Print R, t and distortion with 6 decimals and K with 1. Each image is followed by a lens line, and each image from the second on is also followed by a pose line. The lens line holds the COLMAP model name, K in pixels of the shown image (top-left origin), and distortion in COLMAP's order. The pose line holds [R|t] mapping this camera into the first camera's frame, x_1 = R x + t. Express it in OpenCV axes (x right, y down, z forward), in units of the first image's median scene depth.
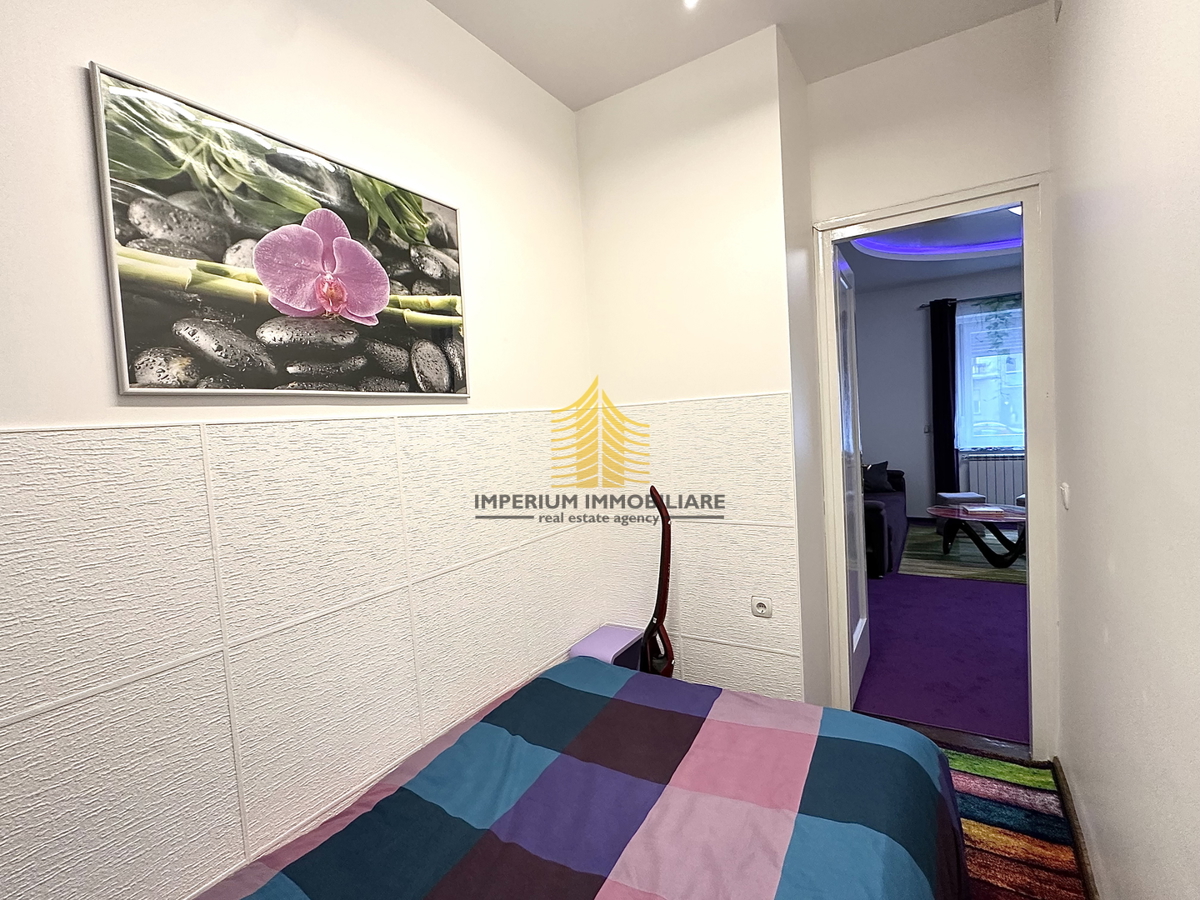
lens RADIAL K [[555.6, 0, 599.2], [0, 555.6, 453.8], [0, 0, 1]] dist [-0.005890, 0.000444]
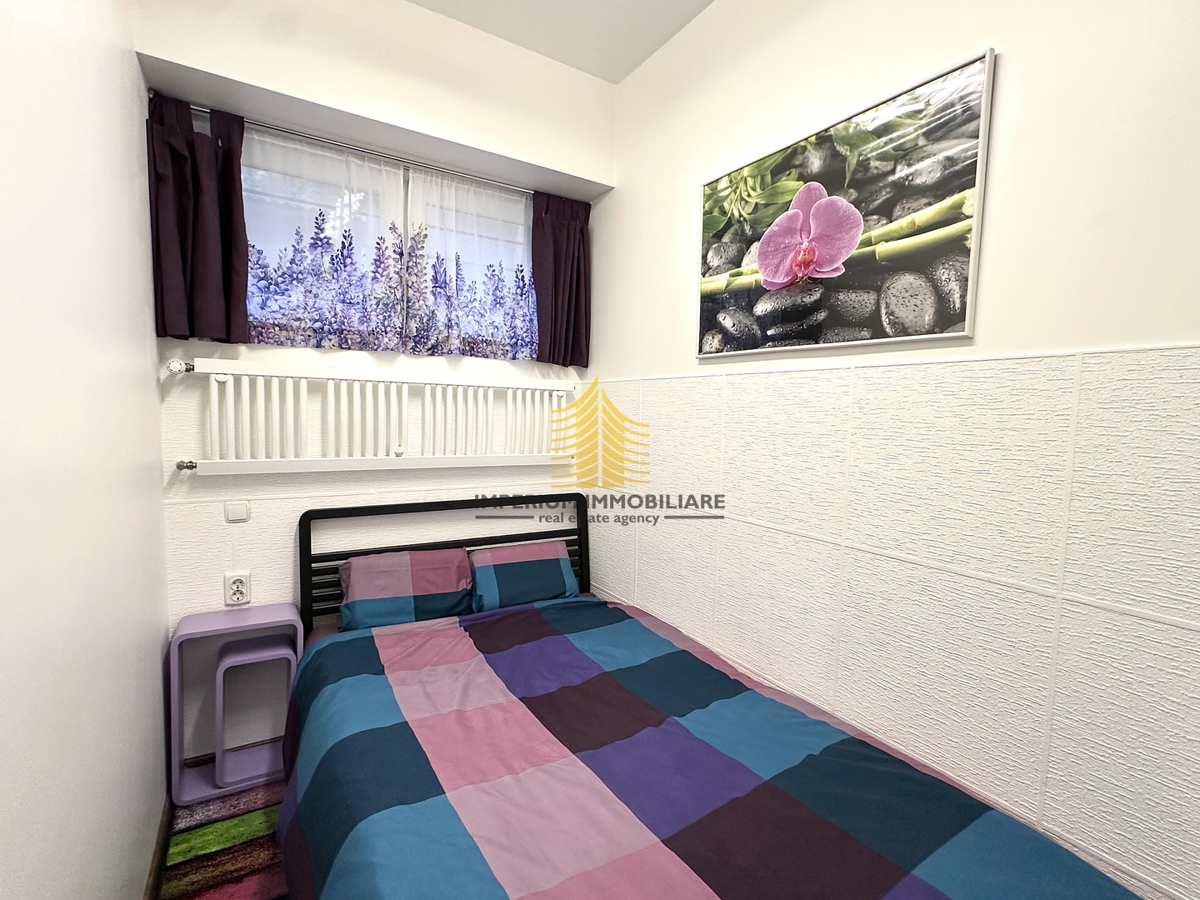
lens RADIAL K [[555.6, 0, 603.9], [0, 555.6, 454.3], [0, 0, 1]] dist [-0.005890, 0.000444]
pose [[-0.432765, 0.124092, -0.892925, 0.738448], [-0.053467, 0.985204, 0.162830, -0.056308], [0.899920, 0.118209, -0.419727, 1.122881]]
